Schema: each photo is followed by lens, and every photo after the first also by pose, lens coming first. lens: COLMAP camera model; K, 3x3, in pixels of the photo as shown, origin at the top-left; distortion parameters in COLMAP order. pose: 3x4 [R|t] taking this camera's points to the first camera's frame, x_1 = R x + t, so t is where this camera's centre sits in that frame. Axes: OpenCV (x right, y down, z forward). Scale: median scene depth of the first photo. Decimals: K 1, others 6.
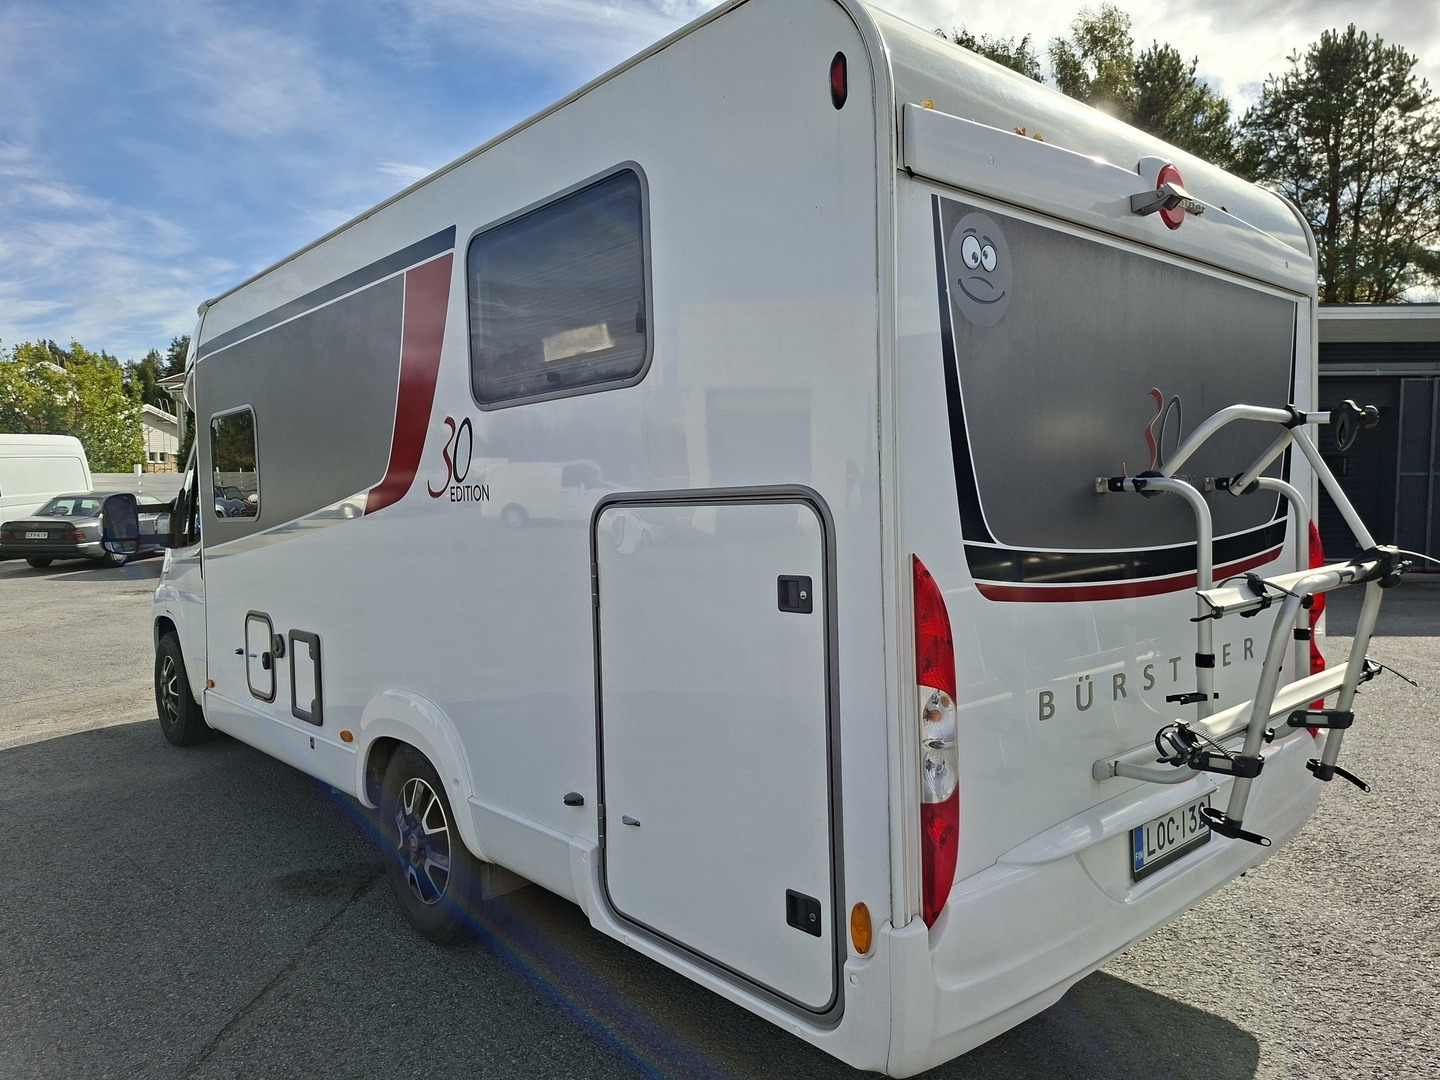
lens RADIAL K [[996.2, 0, 715.2], [0, 996.2, 543.9], [0, 0, 1]] dist [0.058984, -0.057289]
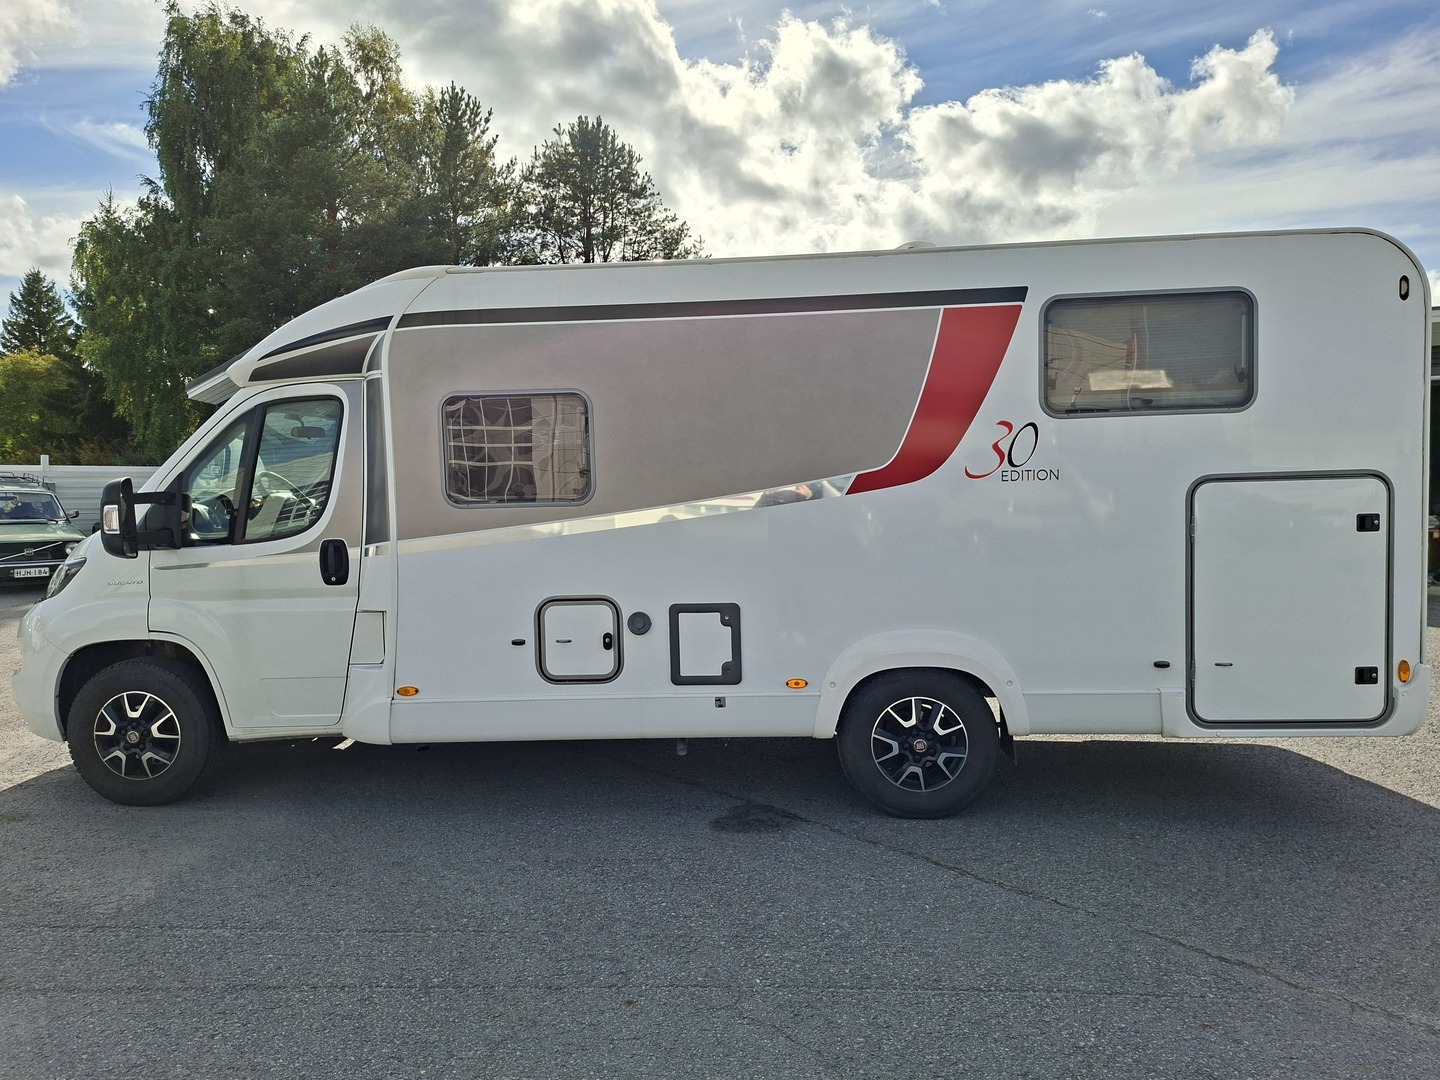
lens RADIAL K [[977.0, 0, 720.0], [0, 977.0, 540.0], [0, 0, 1]] dist [0.056580, -0.062367]
pose [[0.715716, -0.035000, 0.697514, -1.381721], [0.036362, 0.999256, 0.012830, 0.006655], [-0.697445, 0.016180, 0.716456, 0.276235]]
